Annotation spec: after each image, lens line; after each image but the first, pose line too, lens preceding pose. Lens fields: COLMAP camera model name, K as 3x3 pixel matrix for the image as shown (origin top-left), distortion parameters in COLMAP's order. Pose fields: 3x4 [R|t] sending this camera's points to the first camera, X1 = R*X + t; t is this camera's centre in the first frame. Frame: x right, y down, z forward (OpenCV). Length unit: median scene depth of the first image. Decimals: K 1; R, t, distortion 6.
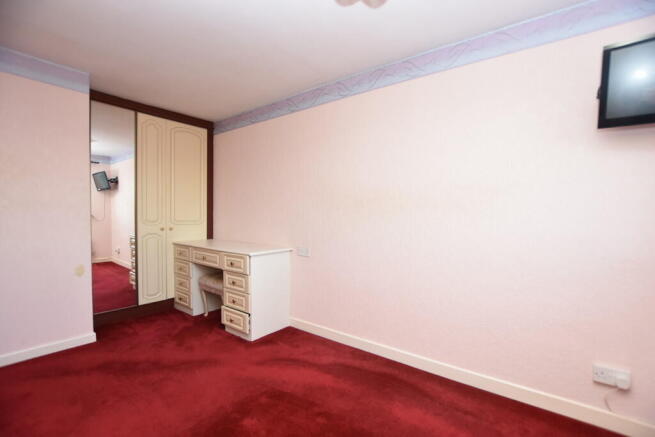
lens RADIAL K [[278.0, 0, 328.0], [0, 278.0, 222.0], [0, 0, 1]] dist [-0.025455, -0.000038]
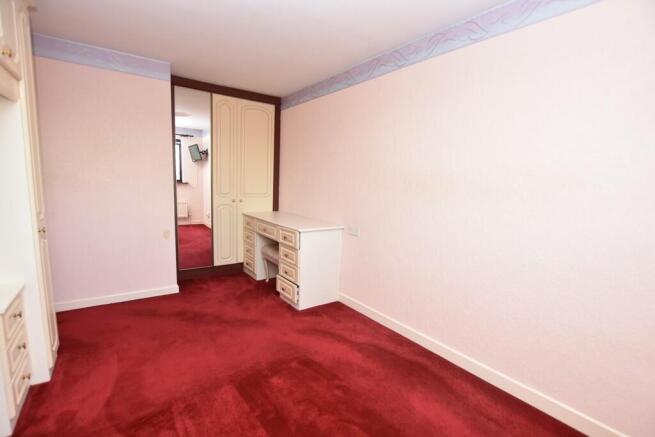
lens RADIAL K [[288.0, 0, 330.0], [0, 288.0, 220.0], [0, 0, 1]] dist [-0.023795, 0.000195]
pose [[0.961409, 0.062616, -0.267903, 0.118109], [-0.037521, 0.994499, 0.097793, -0.033232], [0.272553, -0.083967, 0.958470, -0.013073]]
